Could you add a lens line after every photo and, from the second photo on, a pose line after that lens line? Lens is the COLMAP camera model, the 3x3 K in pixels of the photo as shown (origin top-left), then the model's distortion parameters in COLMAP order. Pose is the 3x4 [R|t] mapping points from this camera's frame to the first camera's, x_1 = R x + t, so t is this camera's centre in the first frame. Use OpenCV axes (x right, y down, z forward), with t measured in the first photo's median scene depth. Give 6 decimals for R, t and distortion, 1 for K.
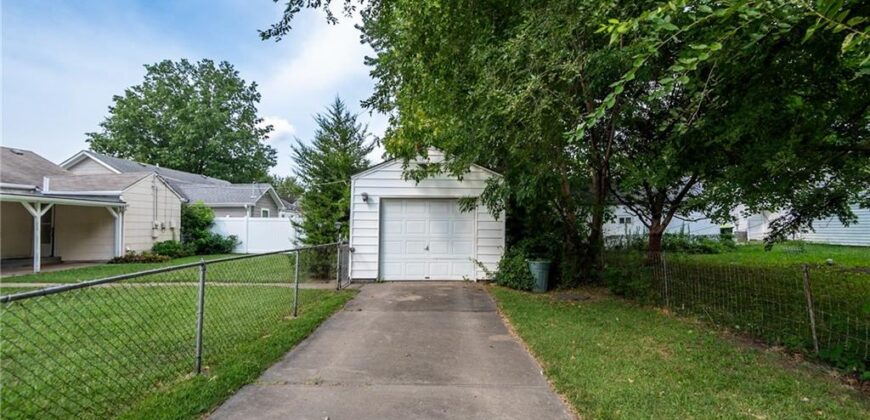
lens RADIAL K [[397.8, 0, 441.3], [0, 397.8, 206.9], [0, 0, 1]] dist [0.012662, -0.006251]
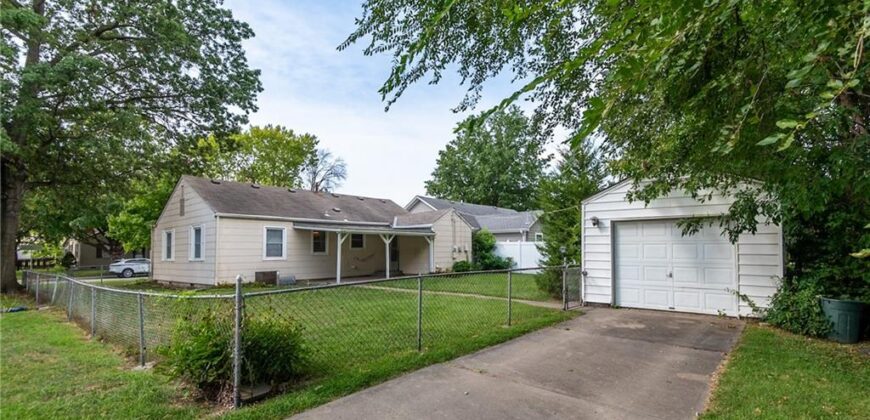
lens RADIAL K [[397.8, 0, 431.9], [0, 397.8, 216.0], [0, 0, 1]] dist [0.012662, -0.006251]
pose [[0.749586, -0.056833, -0.659462, 0.161619], [0.033920, 0.998296, -0.047478, -0.003699], [0.661037, 0.013220, 0.750237, -0.031048]]
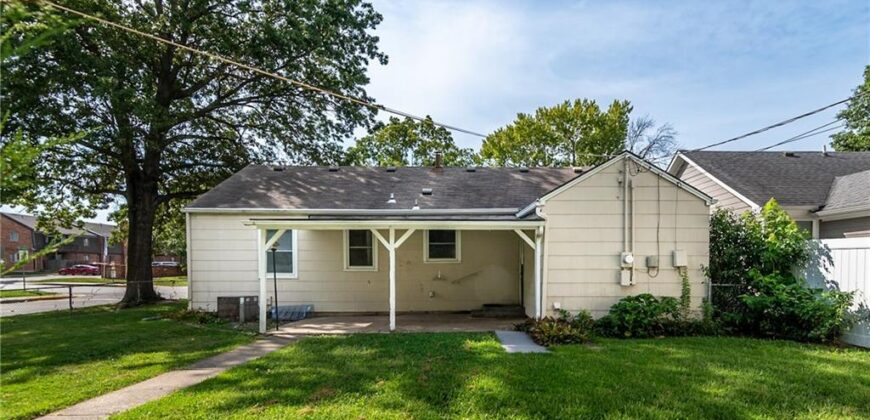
lens RADIAL K [[462.6, 0, 434.9], [0, 462.6, 209.0], [0, 0, 1]] dist [0.001900, 0.000134]
pose [[0.016538, -0.104822, -0.994353, -0.274489], [0.050597, 0.993303, -0.103870, 0.055664], [0.998582, -0.048594, 0.021731, 1.413257]]
